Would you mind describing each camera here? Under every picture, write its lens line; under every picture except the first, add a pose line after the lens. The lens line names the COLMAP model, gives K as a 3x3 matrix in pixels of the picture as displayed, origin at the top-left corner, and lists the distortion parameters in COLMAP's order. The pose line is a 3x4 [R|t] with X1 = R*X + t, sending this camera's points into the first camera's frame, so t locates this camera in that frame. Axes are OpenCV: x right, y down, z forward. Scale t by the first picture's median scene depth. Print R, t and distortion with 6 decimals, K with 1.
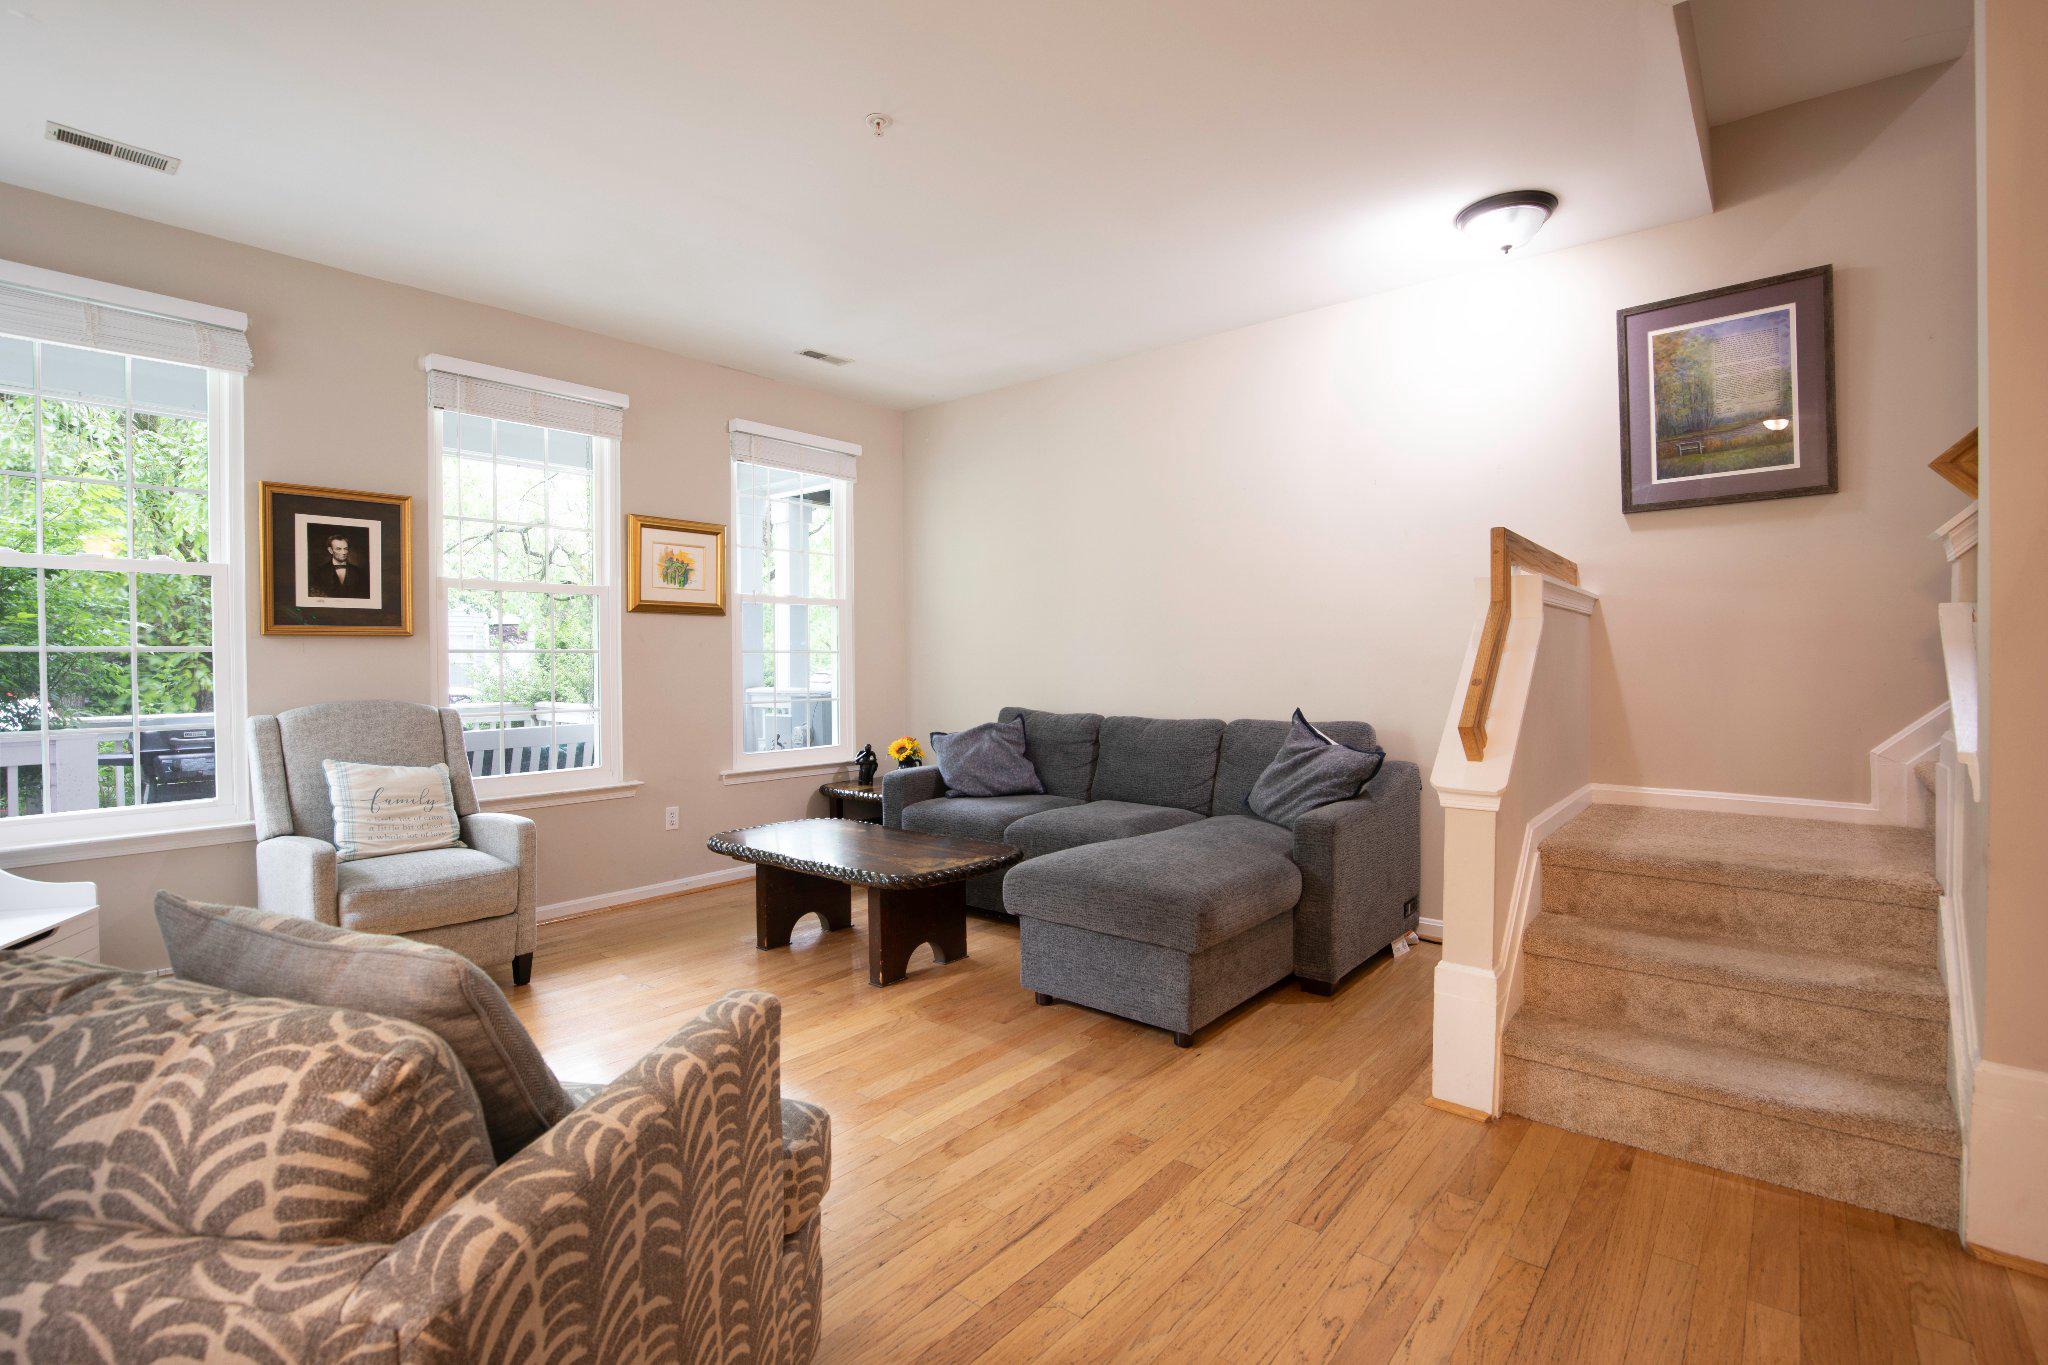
lens RADIAL K [[935.6, 0, 1027.5], [0, 935.6, 673.0], [0, 0, 1]] dist [-0.022620, 0.000086]
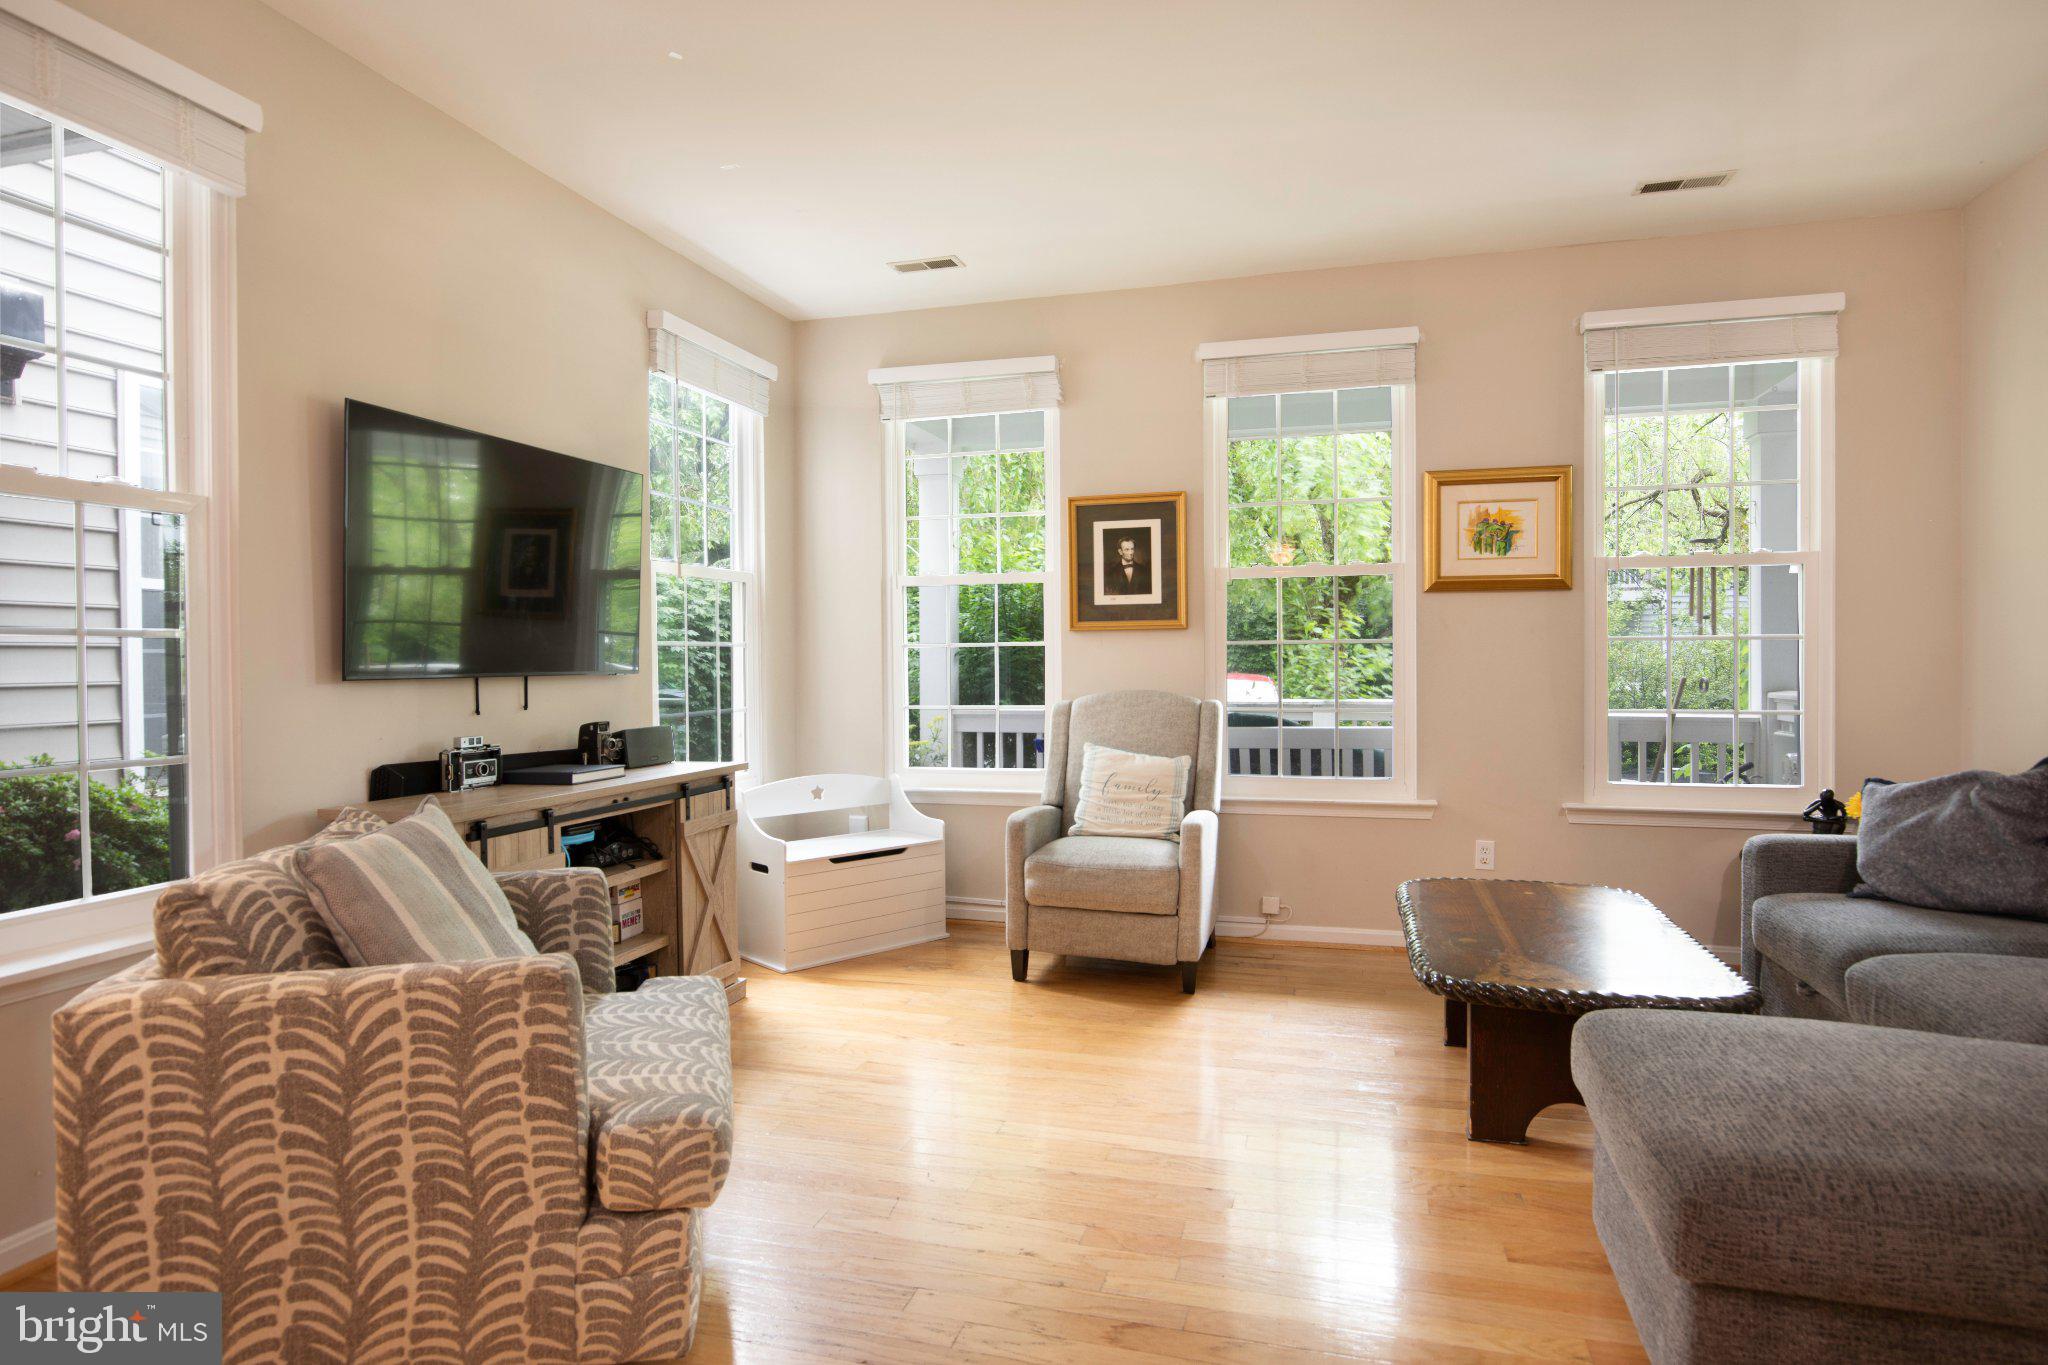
lens RADIAL K [[1130.5, 0, 1029.3], [0, 1130.5, 673.7], [0, 0, 1]] dist [-0.008022, 0.000006]
pose [[0.412066, 0.016199, -0.911010, 0.400389], [-0.007913, 0.999868, 0.014200, -0.006804], [0.911120, 0.001357, 0.412139, 0.337203]]
